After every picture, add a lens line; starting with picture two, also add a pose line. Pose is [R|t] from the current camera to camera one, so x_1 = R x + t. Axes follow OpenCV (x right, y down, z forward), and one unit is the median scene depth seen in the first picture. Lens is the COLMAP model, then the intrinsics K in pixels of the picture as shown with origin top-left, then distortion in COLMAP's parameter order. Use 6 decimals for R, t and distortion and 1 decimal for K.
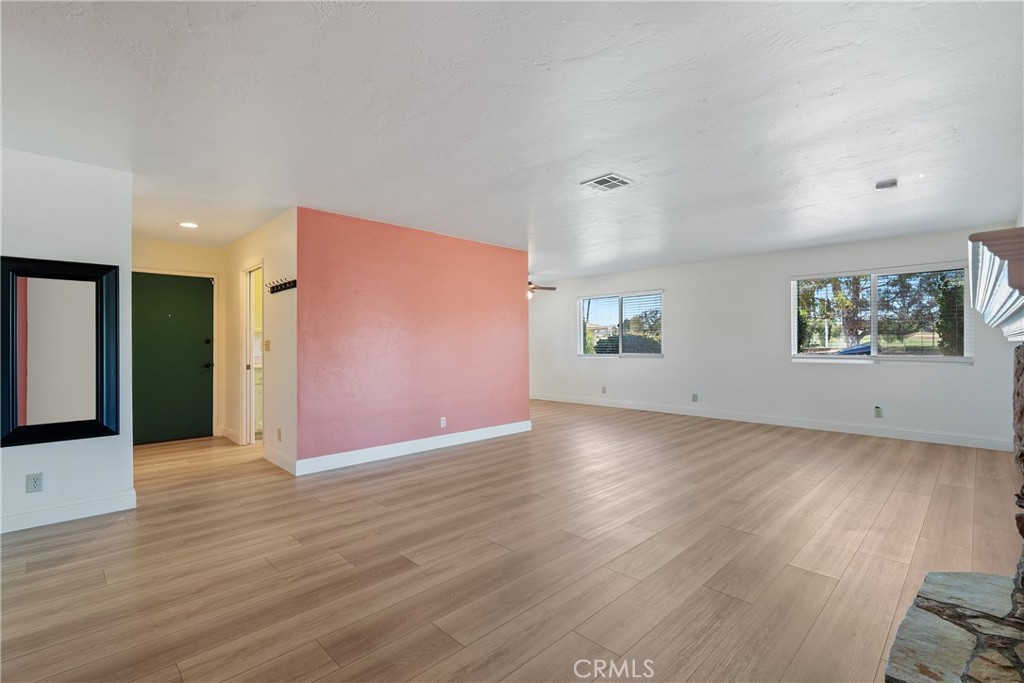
lens RADIAL K [[463.1, 0, 515.7], [0, 463.1, 340.2], [0, 0, 1]] dist [-0.003244, 0.002438]
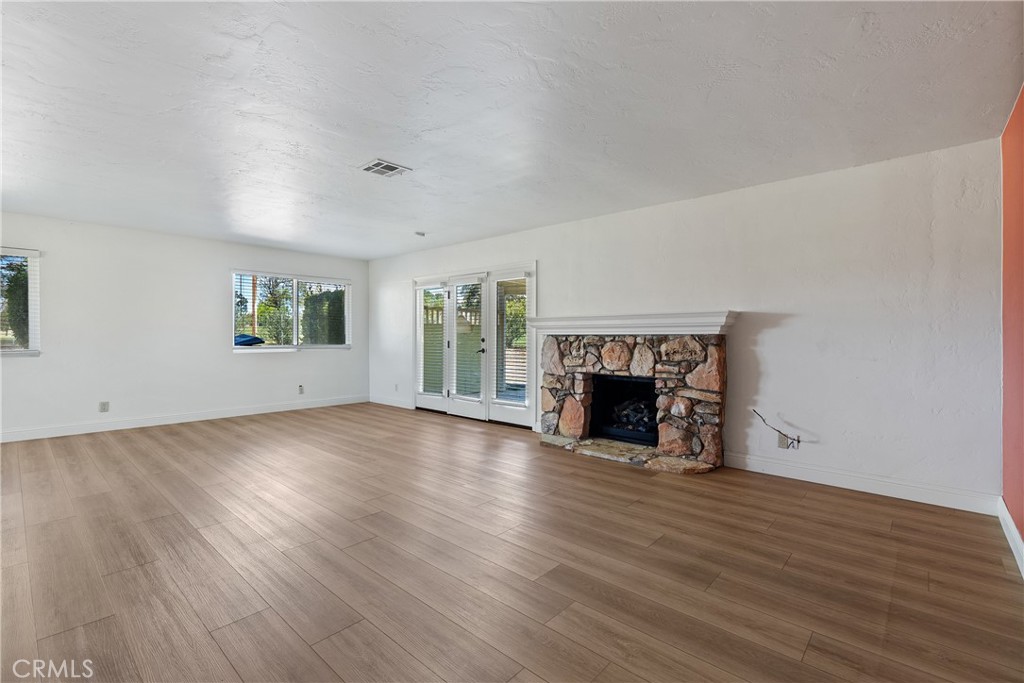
lens RADIAL K [[463.1, 0, 509.1], [0, 463.1, 337.7], [0, 0, 1]] dist [-0.003244, 0.002438]
pose [[-0.051284, -0.001746, 0.998683, -1.192545], [-0.010203, 0.999947, 0.001225, 0.016246], [-0.998632, -0.010127, -0.051299, 1.190795]]
